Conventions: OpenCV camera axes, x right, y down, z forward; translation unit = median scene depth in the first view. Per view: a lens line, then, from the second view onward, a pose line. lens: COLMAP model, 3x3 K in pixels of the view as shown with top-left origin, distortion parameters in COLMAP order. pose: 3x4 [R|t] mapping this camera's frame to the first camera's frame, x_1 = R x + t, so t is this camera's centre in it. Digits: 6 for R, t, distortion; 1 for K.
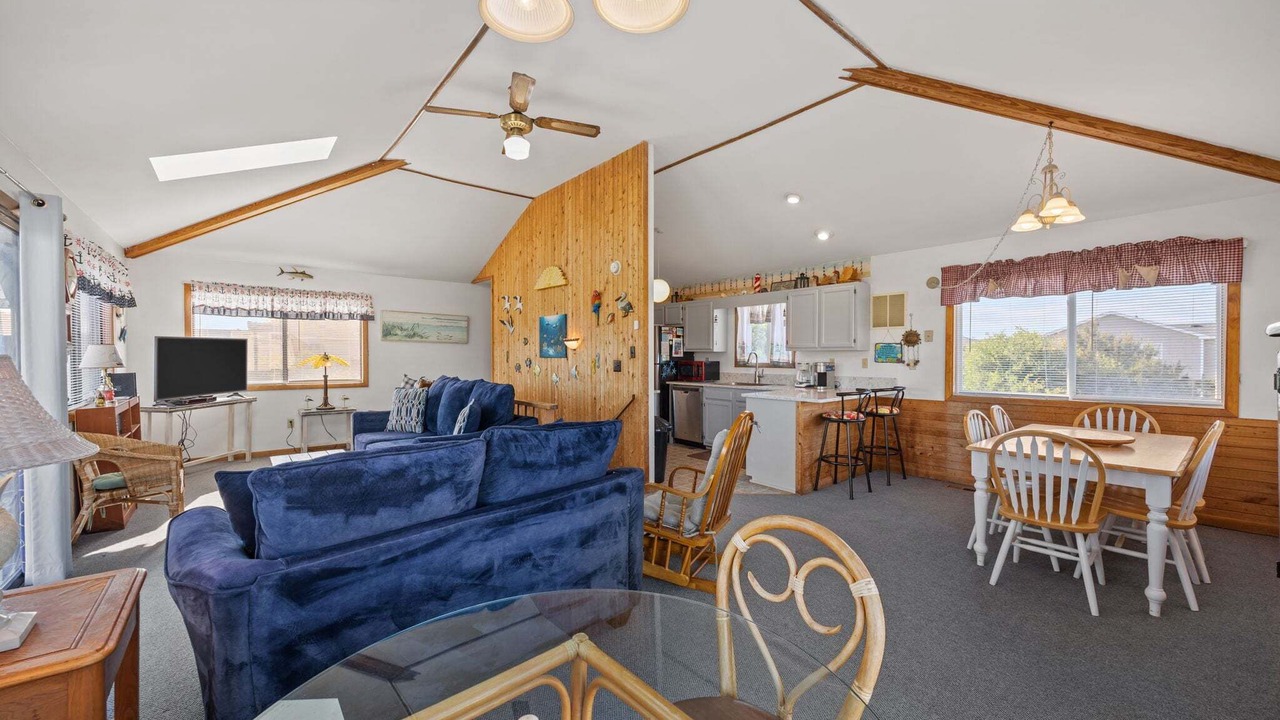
lens RADIAL K [[486.1, 0, 637.0], [0, 486.1, 363.2], [0, 0, 1]] dist [-0.002572, 0.000093]
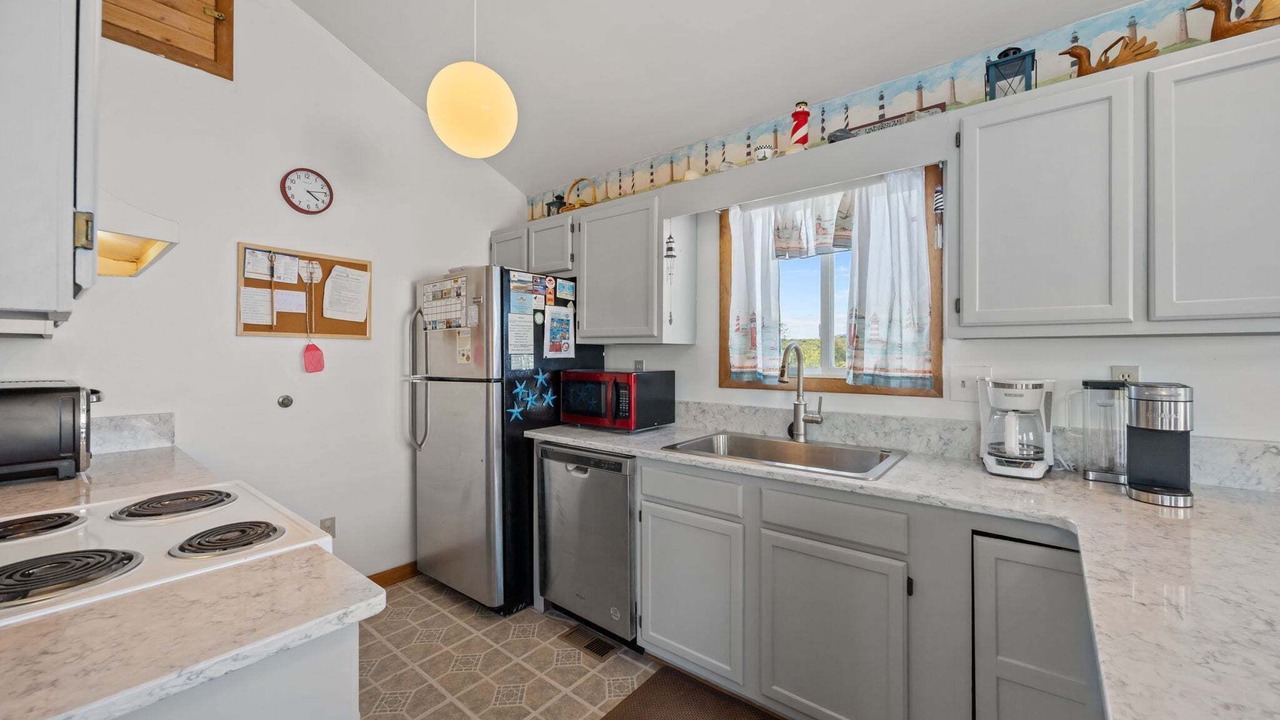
lens RADIAL K [[486.1, 0, 635.6], [0, 486.1, 354.8], [0, 0, 1]] dist [-0.002572, 0.000093]
pose [[0.981478, 0.000161, 0.191575, 0.090404], [0.002852, 0.999877, -0.015447, -0.012937], [-0.191554, 0.015708, 0.981356, 0.819626]]
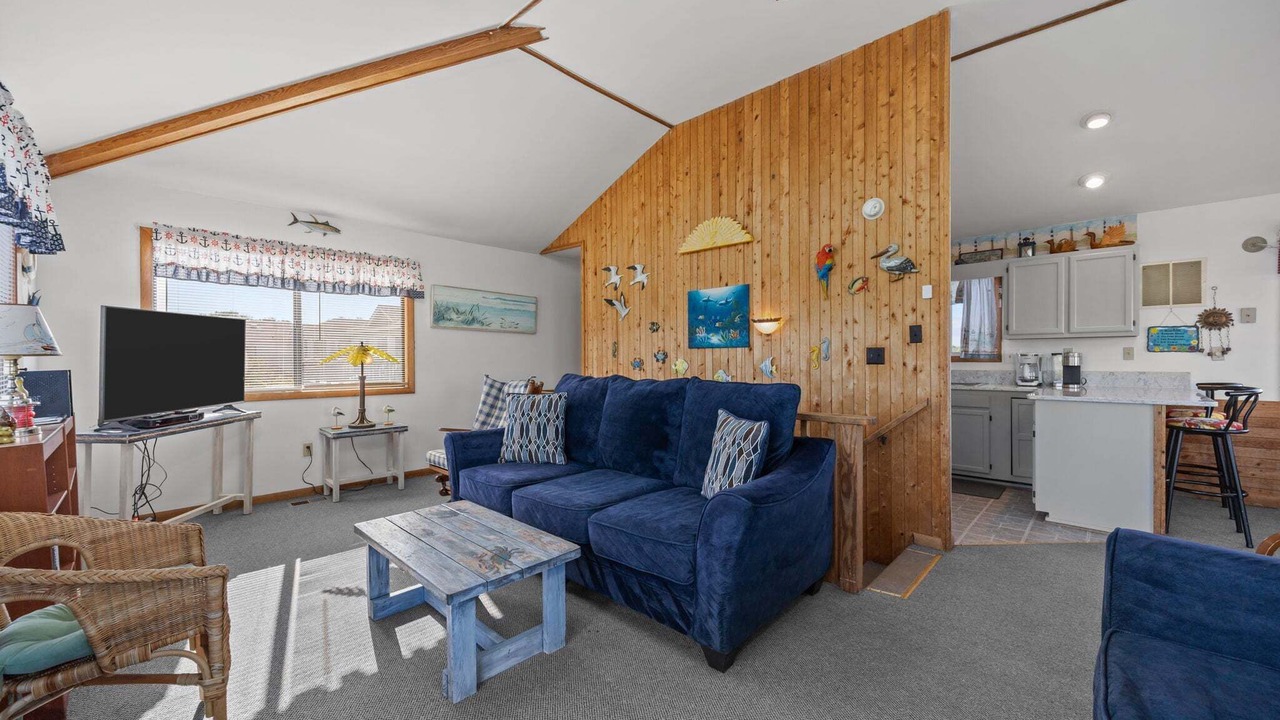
lens RADIAL K [[486.1, 0, 636.5], [0, 486.1, 362.8], [0, 0, 1]] dist [-0.002572, 0.000093]
pose [[0.993735, -0.006071, 0.111595, -0.379096], [0.006977, 0.999946, -0.007730, 0.015289], [-0.111542, 0.008460, 0.993724, 0.323160]]
